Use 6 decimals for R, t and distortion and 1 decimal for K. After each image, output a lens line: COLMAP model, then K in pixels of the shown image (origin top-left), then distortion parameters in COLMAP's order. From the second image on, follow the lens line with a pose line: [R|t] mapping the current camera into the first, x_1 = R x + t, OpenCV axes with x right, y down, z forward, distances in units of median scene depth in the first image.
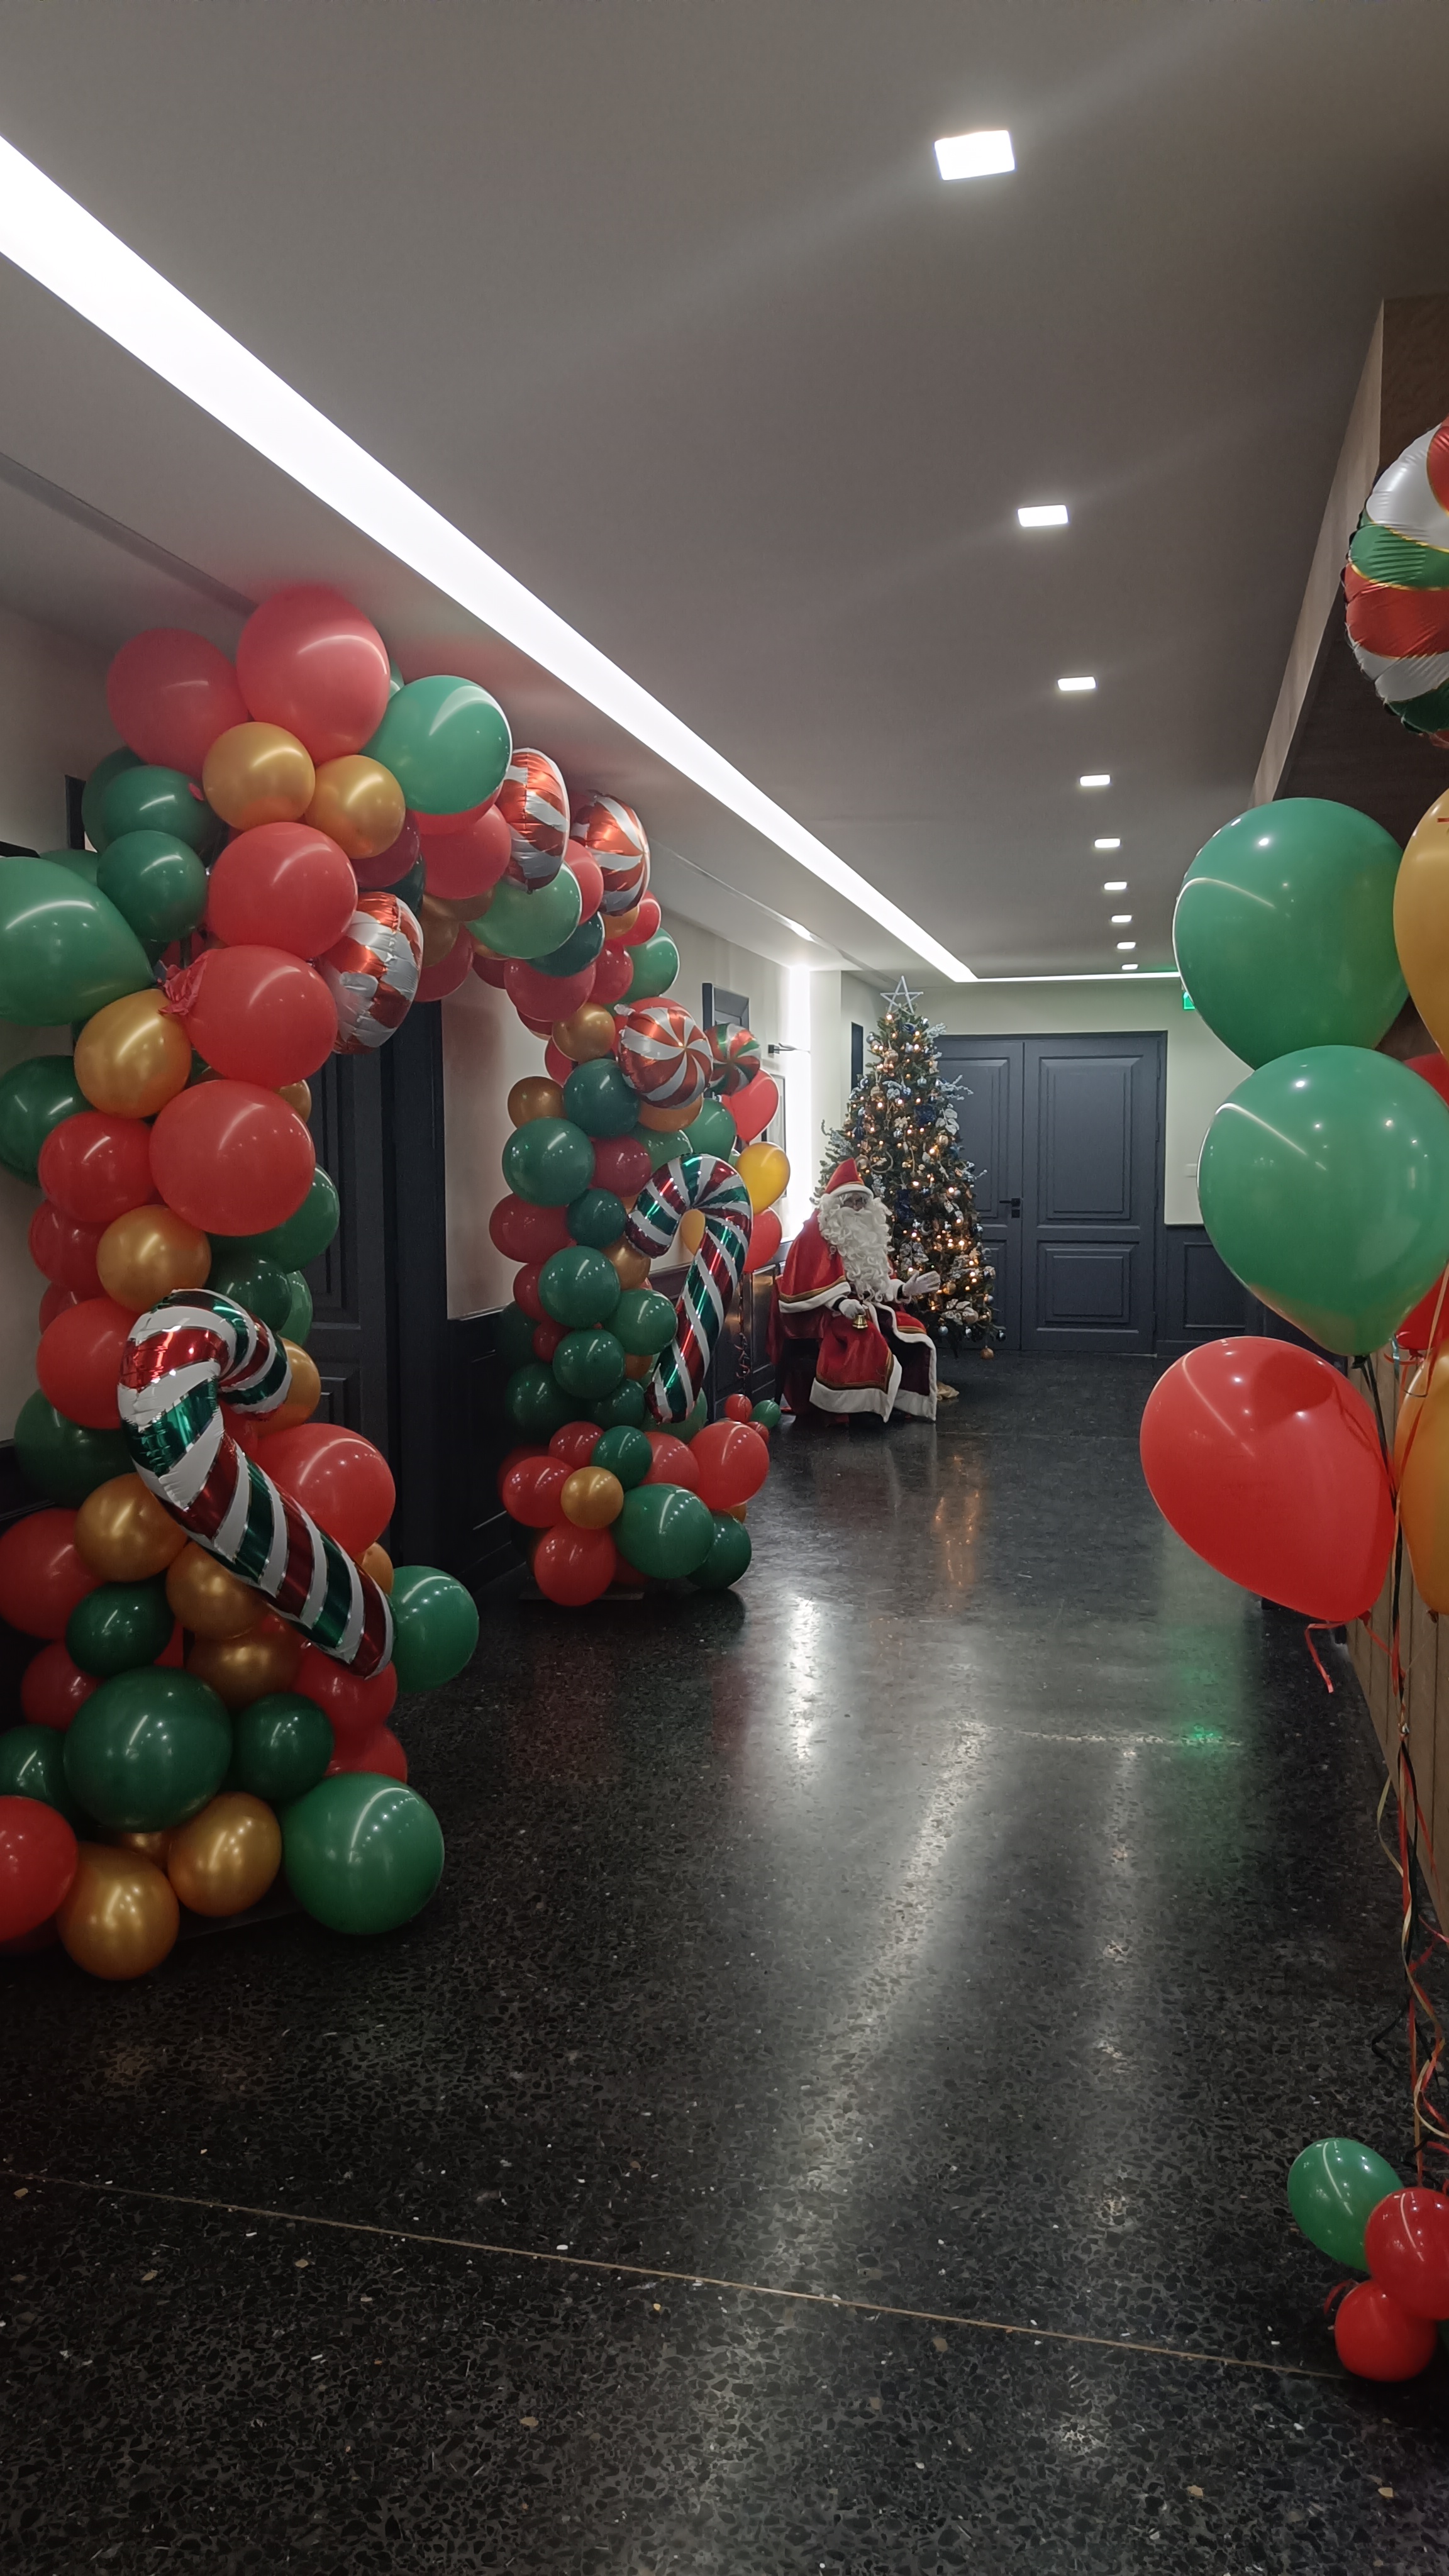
lens RADIAL K [[1802.9, 0, 746.2], [0, 1802.9, 1273.0], [0, 0, 1]] dist [0.028188, -0.004777]
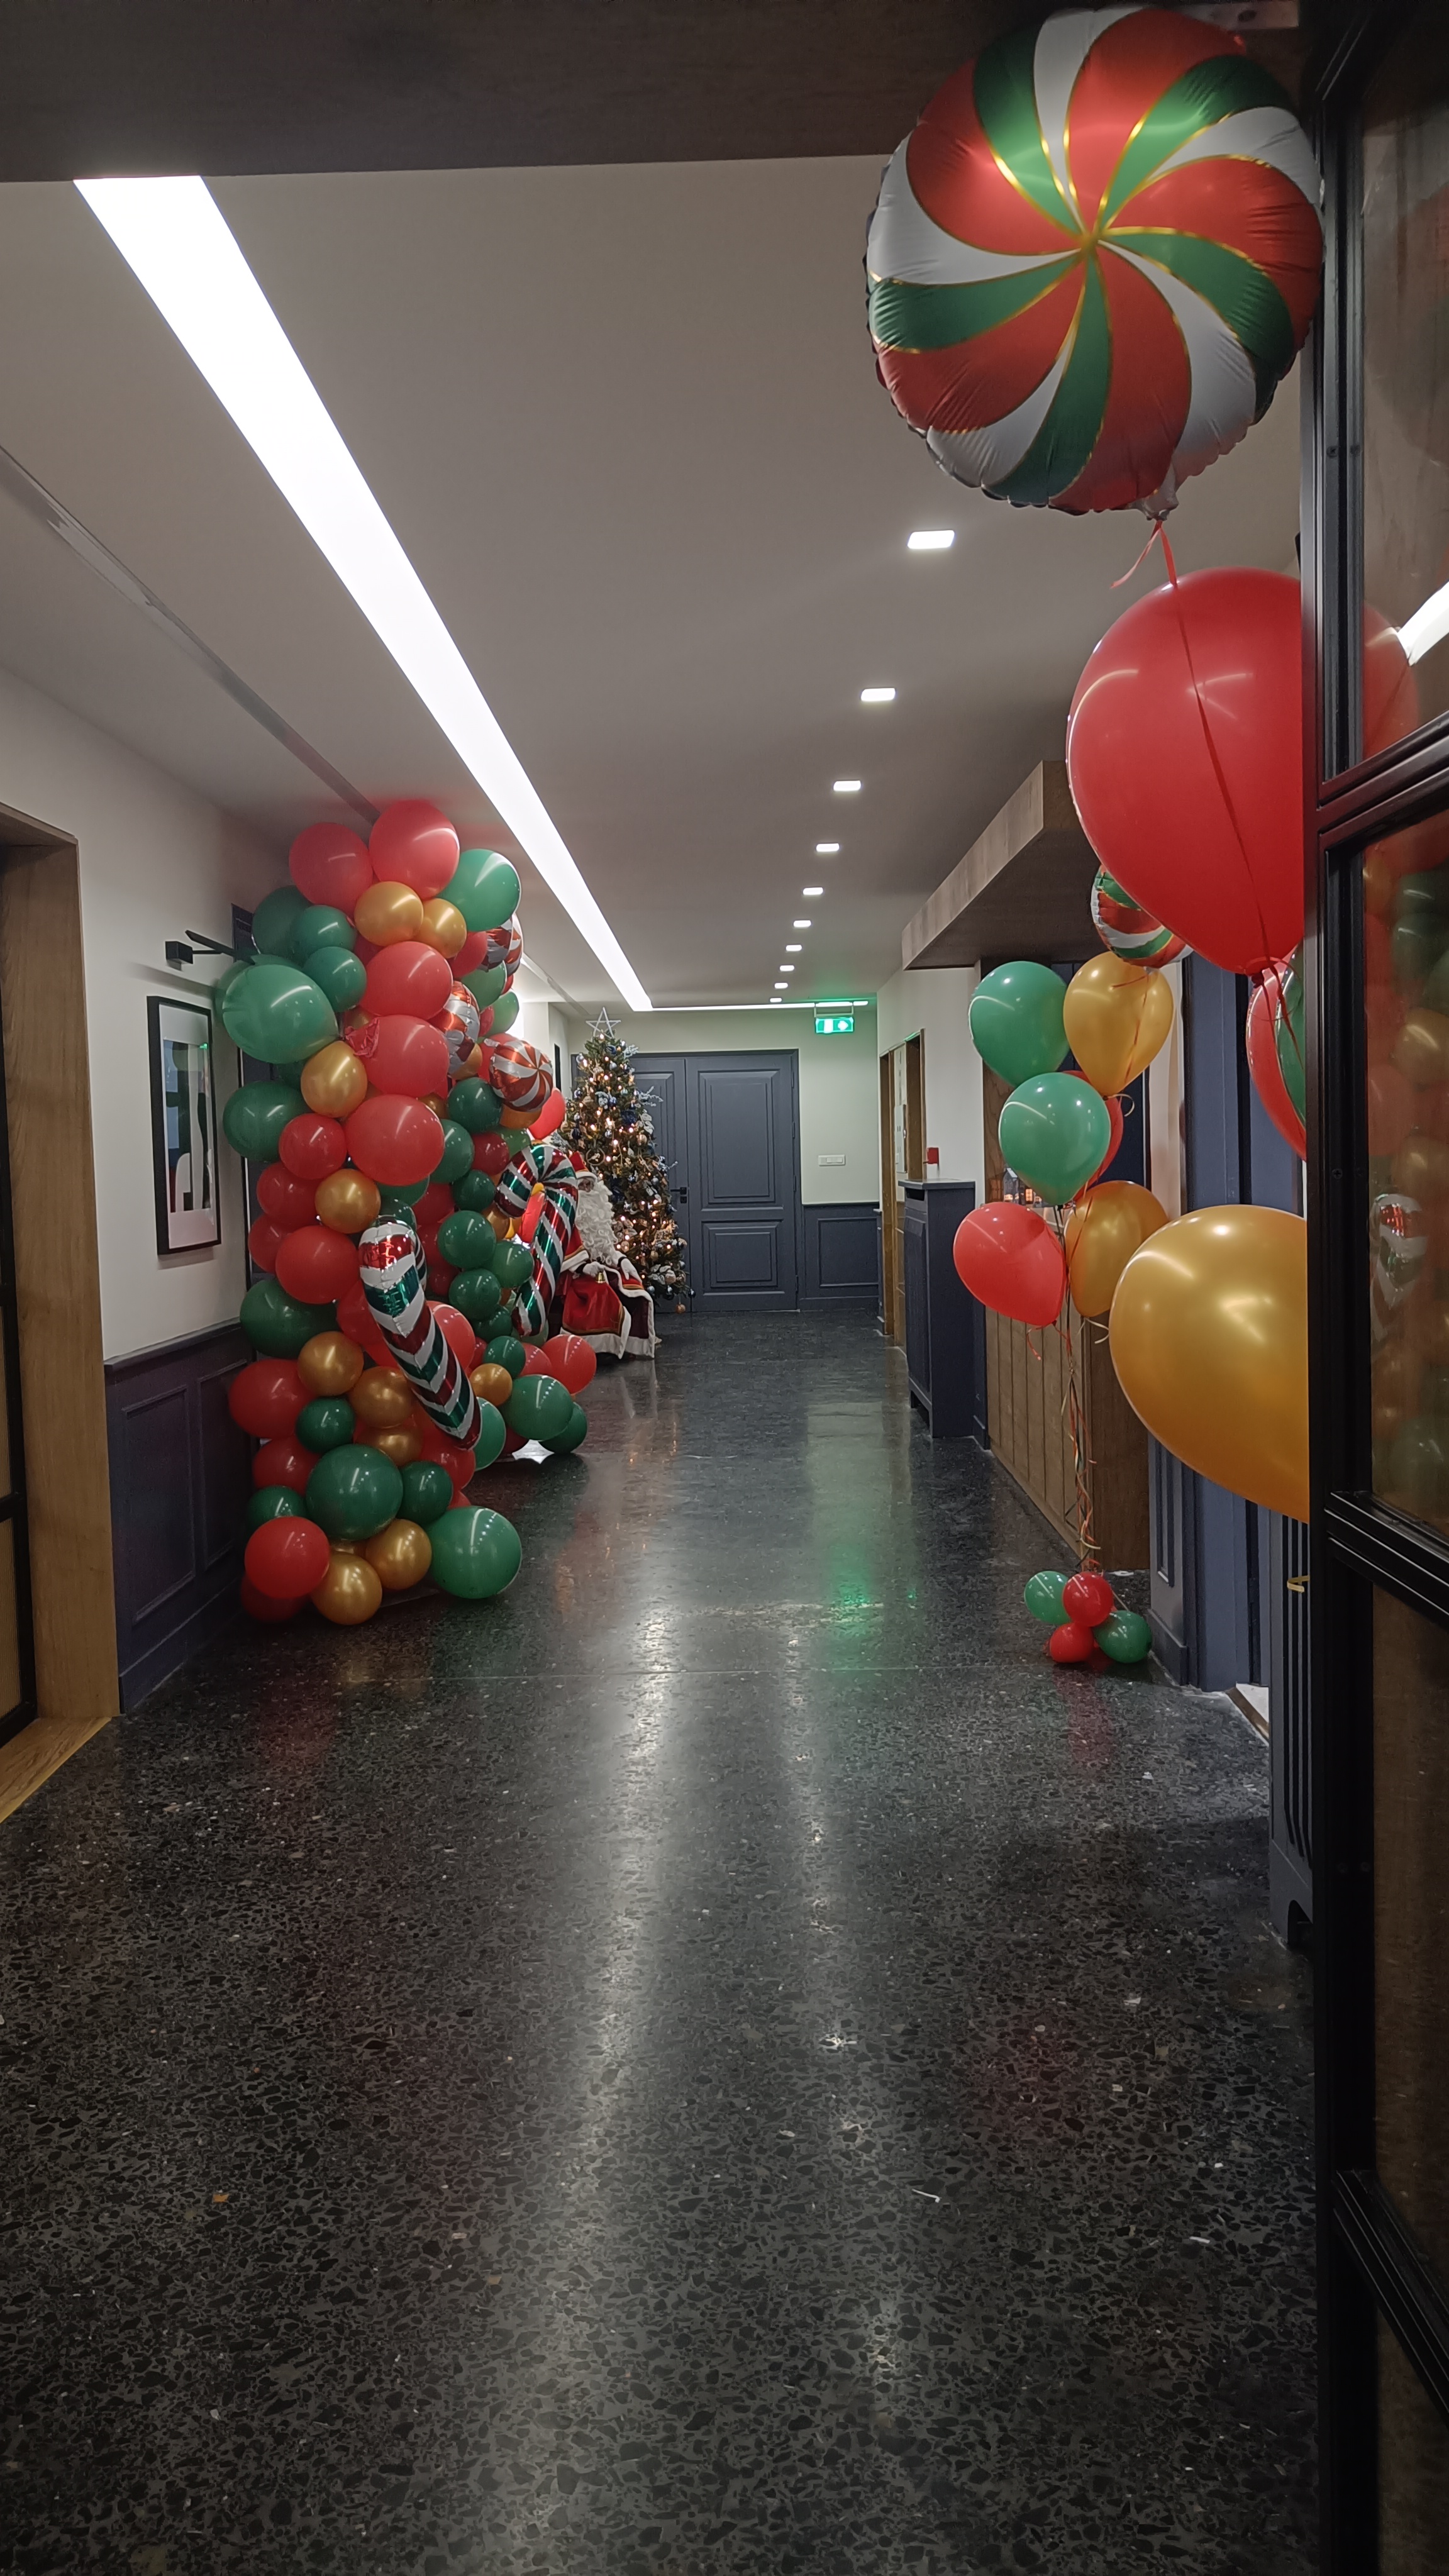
lens RADIAL K [[1802.9, 0, 746.2], [0, 1802.9, 1273.0], [0, 0, 1]] dist [0.028188, -0.004777]
pose [[0.971252, -0.037448, 0.235091, -0.335277], [0.039068, 0.999234, -0.002238, 0.071899], [-0.234827, 0.011358, 0.971971, -0.661086]]
